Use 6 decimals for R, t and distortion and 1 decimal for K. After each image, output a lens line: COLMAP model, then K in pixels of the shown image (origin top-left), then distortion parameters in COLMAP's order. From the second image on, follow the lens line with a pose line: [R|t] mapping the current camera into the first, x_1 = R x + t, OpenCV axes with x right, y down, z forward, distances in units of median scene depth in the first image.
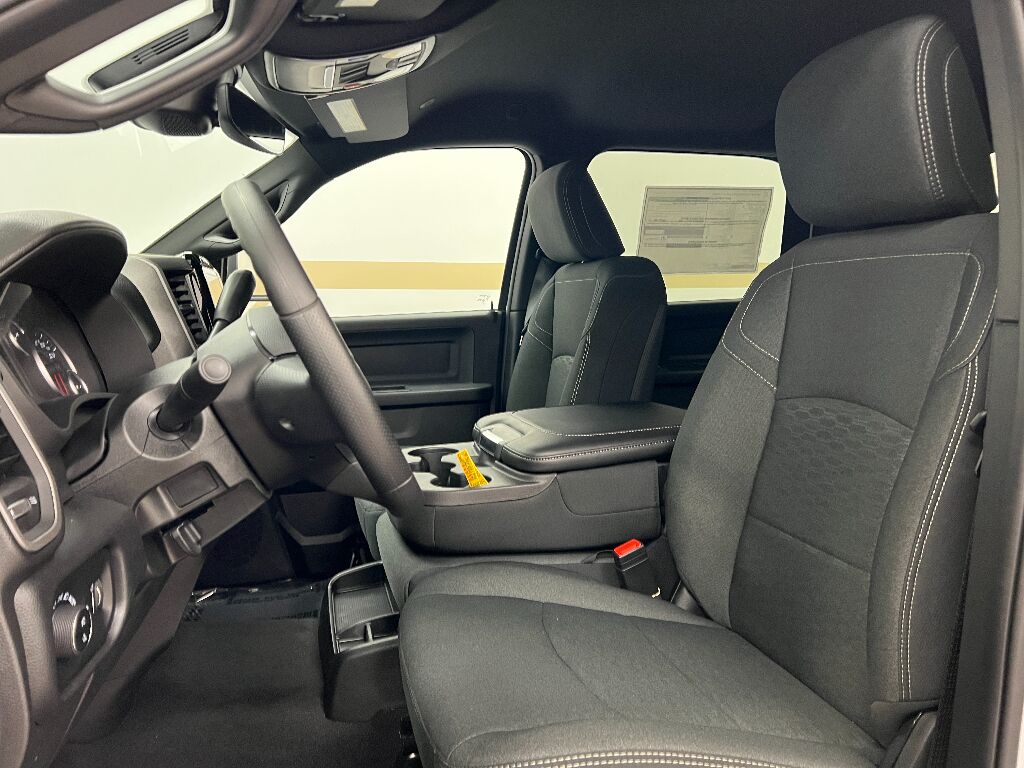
lens RADIAL K [[766.4, 0, 512.0], [0, 766.4, 384.0], [0, 0, 1]] dist [0.086270, -0.122499]
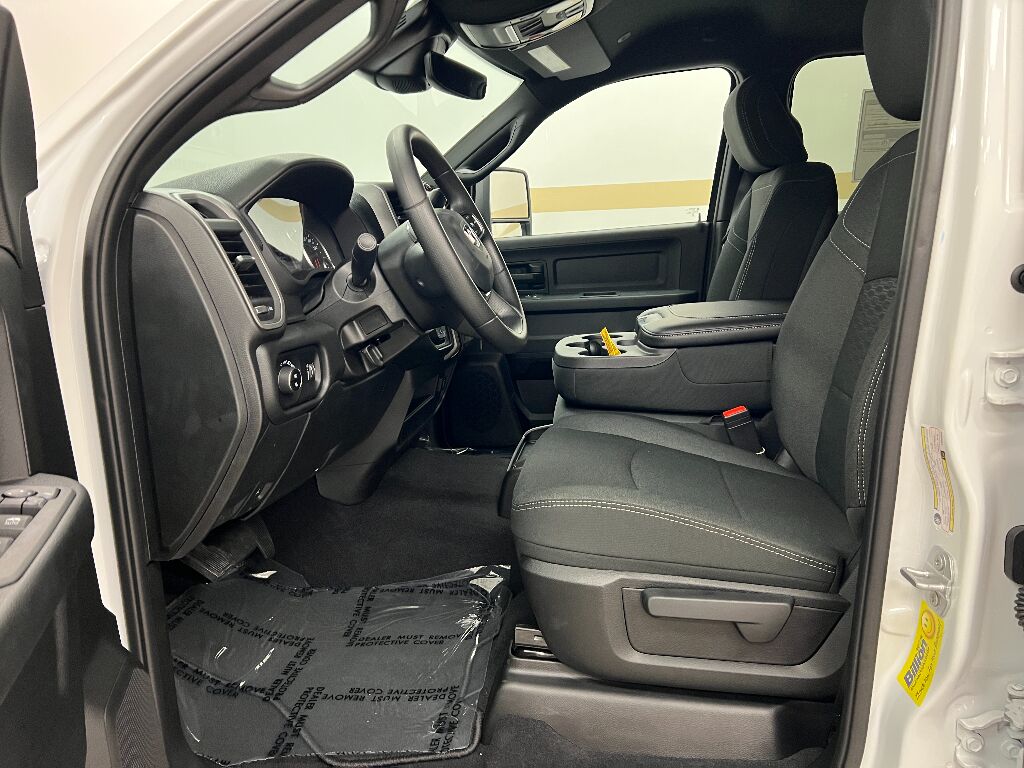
lens RADIAL K [[766.4, 0, 512.0], [0, 766.4, 384.0], [0, 0, 1]] dist [0.086270, -0.122499]
pose [[0.921400, 0.048756, -0.385544, 0.296449], [-0.014800, 0.995781, 0.090557, 0.067856], [0.388333, -0.077733, 0.918235, -0.232525]]
